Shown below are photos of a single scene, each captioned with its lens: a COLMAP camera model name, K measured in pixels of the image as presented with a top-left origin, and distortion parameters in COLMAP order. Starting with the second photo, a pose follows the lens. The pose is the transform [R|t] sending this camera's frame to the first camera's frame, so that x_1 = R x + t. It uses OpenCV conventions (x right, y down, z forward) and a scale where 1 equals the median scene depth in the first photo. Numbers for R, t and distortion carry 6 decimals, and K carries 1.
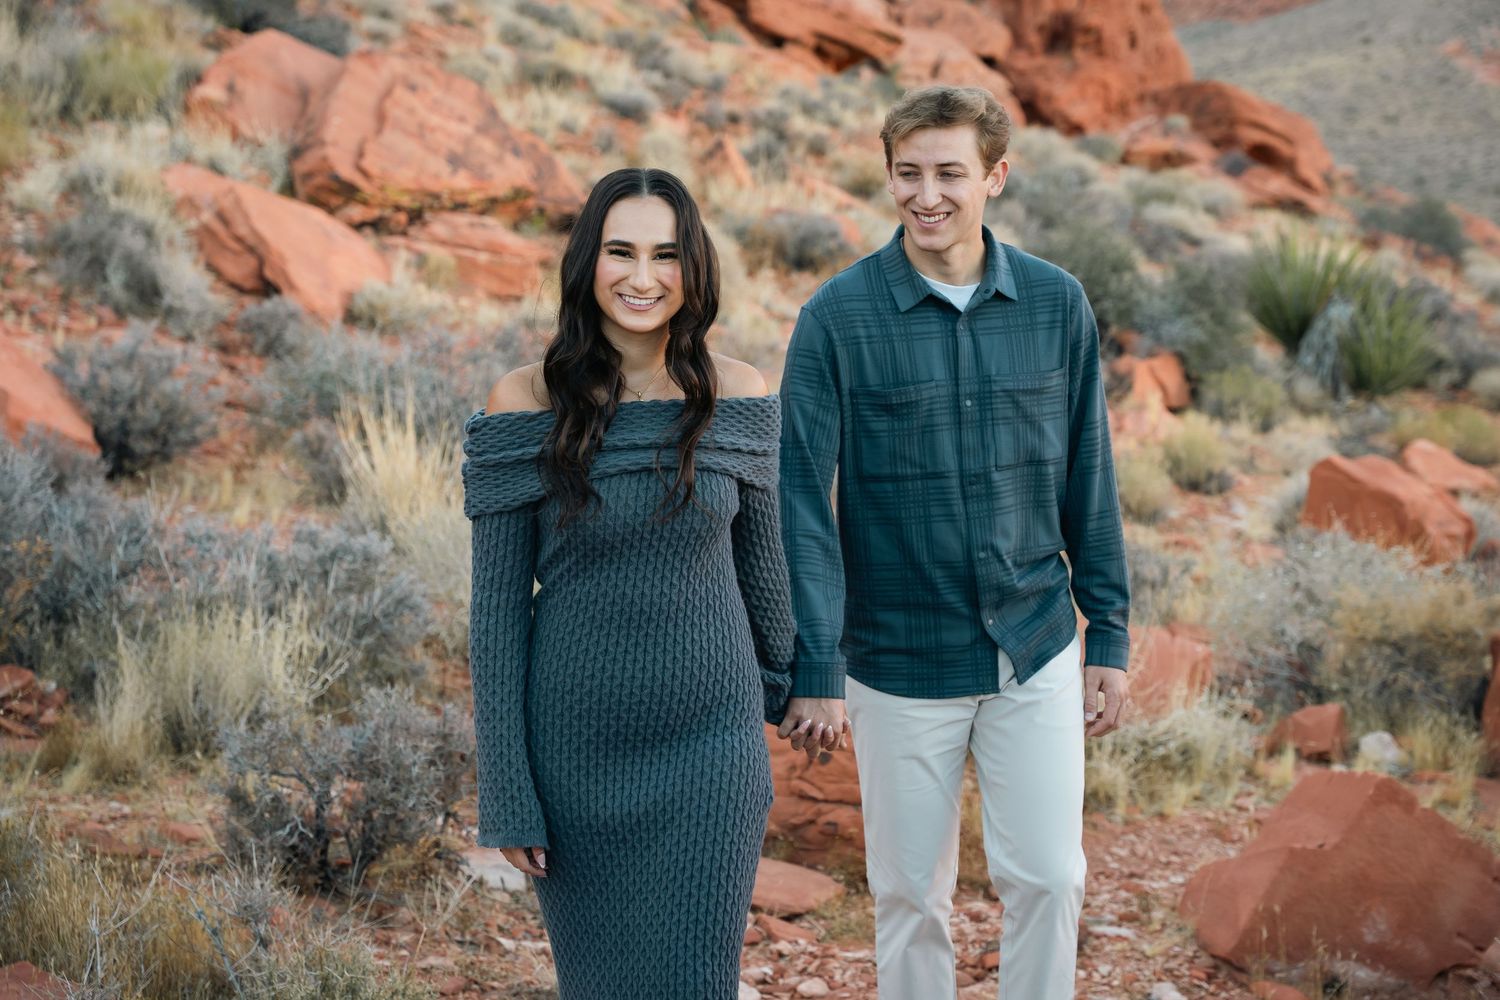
lens RADIAL K [[2583.8, 0, 750.0], [0, 2583.8, 500.0], [0, 0, 1]] dist [0.182742, 0.224143]
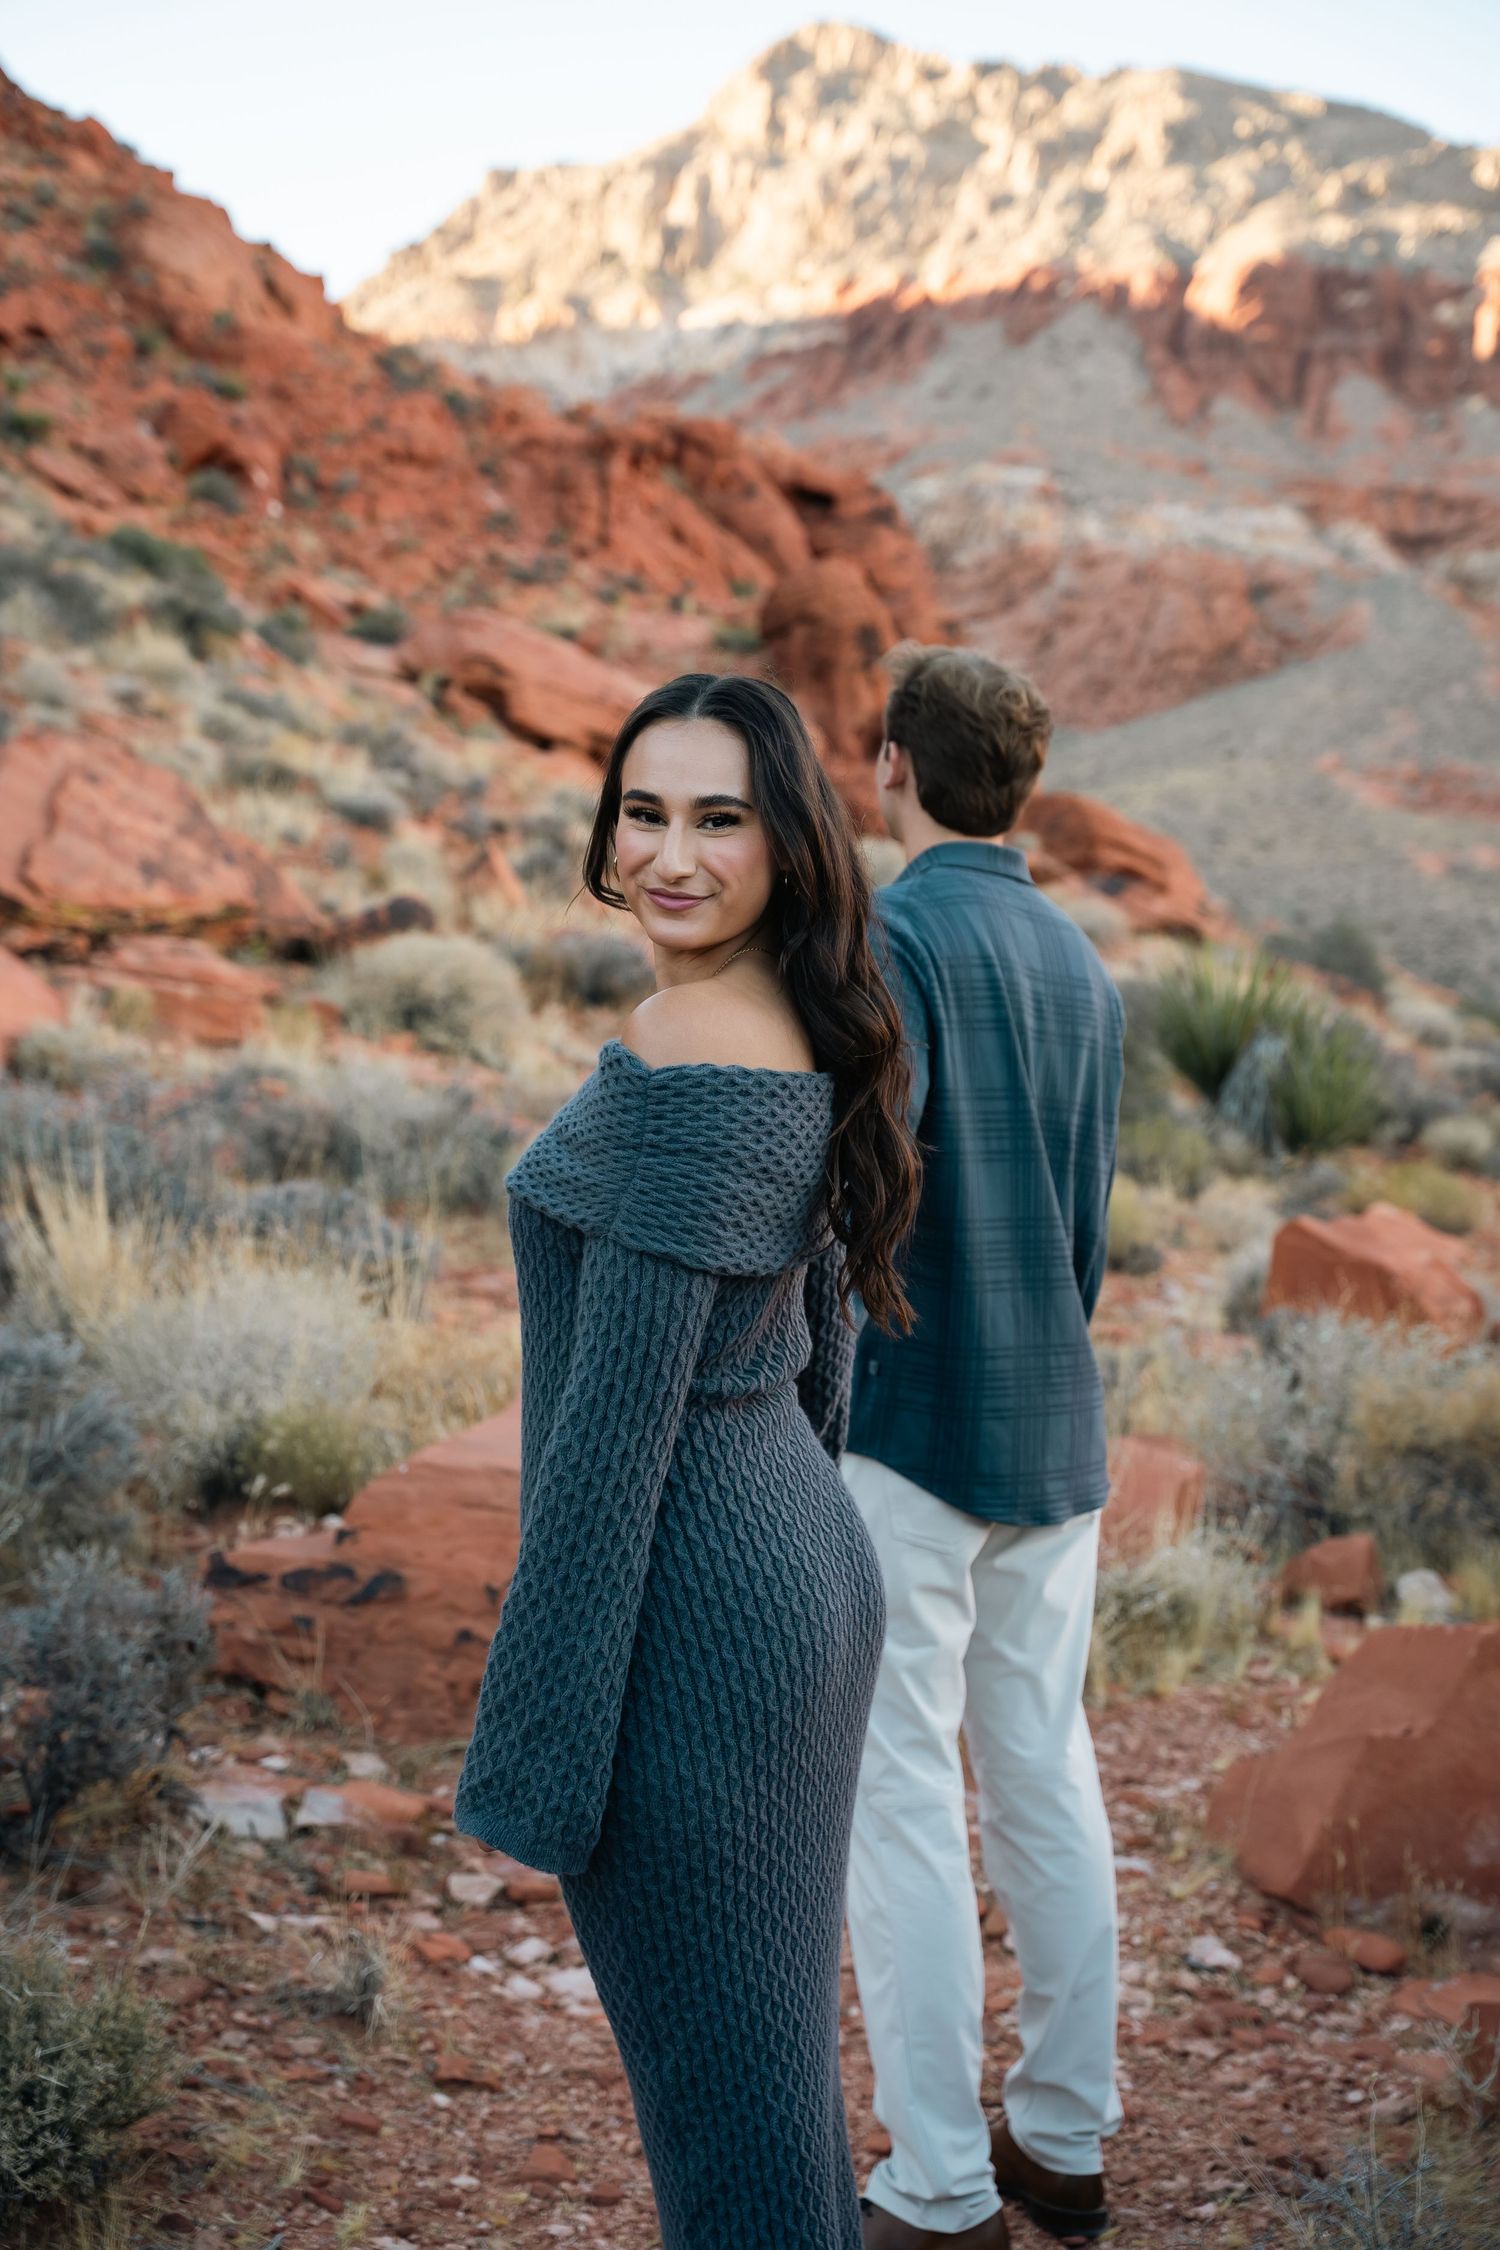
lens RADIAL K [[3166.3, 0, 763.6], [0, 3166.3, 1126.4], [0, 0, 1]] dist [0.054667, 0.453469]
pose [[0.996602, -0.018956, 0.080152, -0.017827], [0.023580, 0.998087, -0.057146, 0.009097], [-0.078916, 0.058842, 0.995143, 0.099198]]
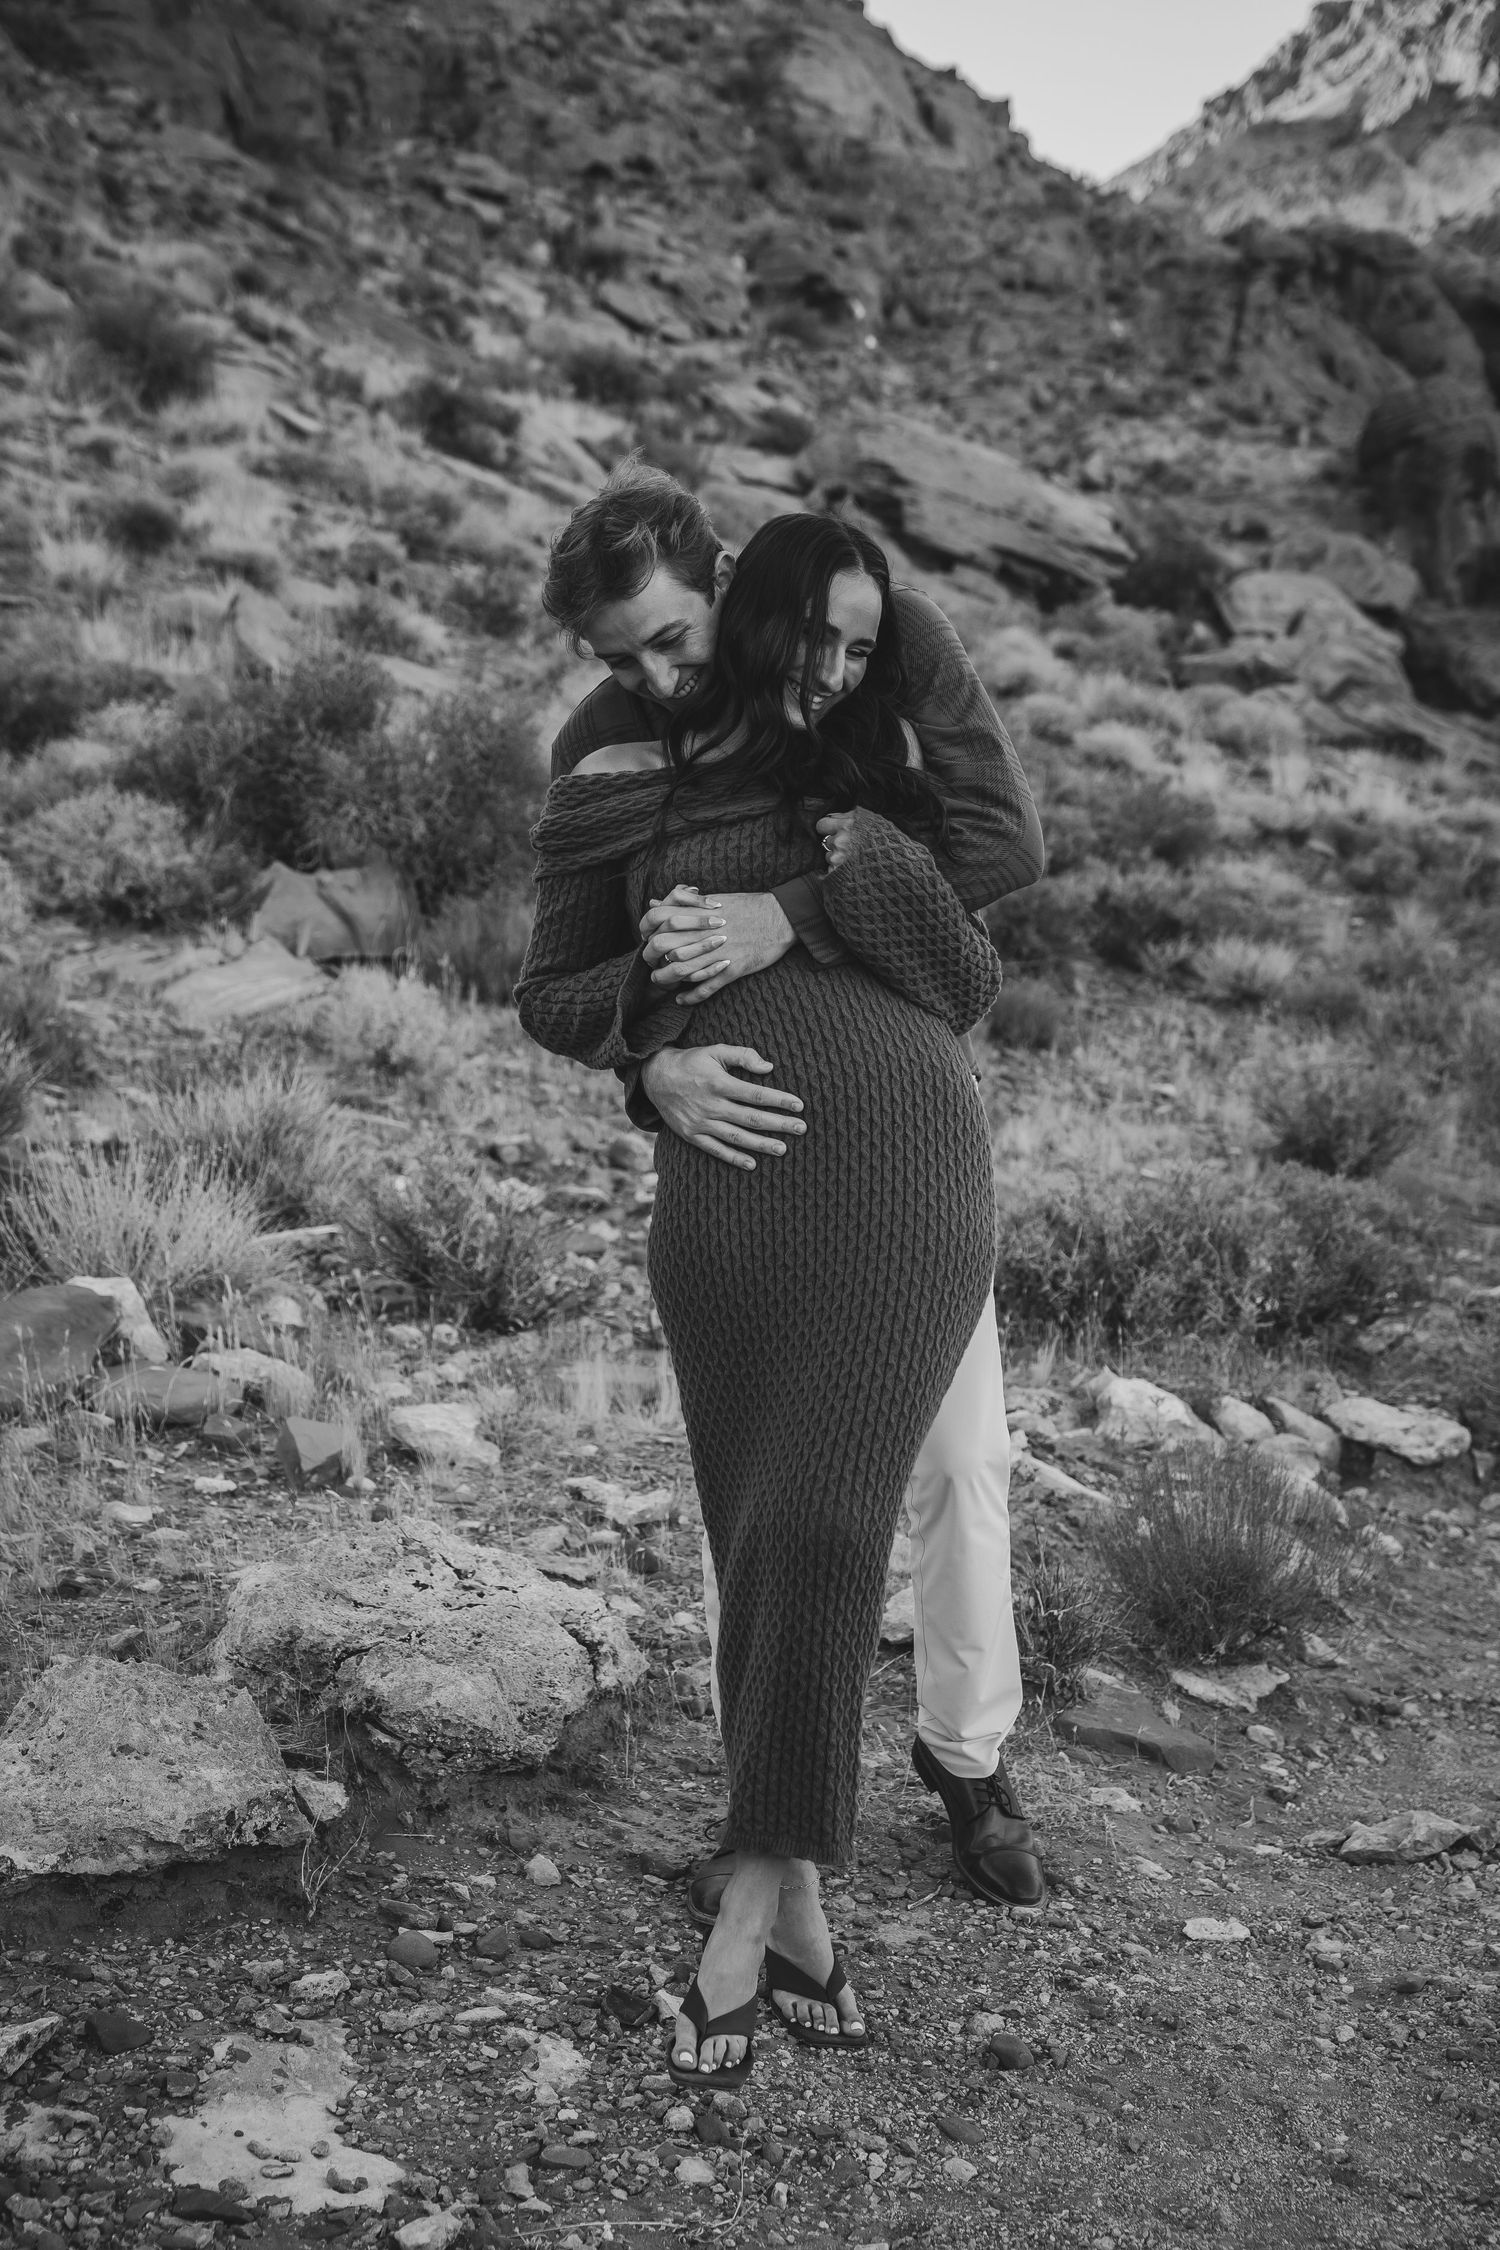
lens RADIAL K [[3246.9, 0, 693.6], [0, 3246.9, 1163.3], [0, 0, 1]] dist [0.032974, 0.458160]
pose [[0.982720, 0.022228, -0.183757, 0.755214], [-0.025243, 0.999582, -0.014089, 0.035087], [0.183367, 0.018484, 0.982871, 0.683520]]
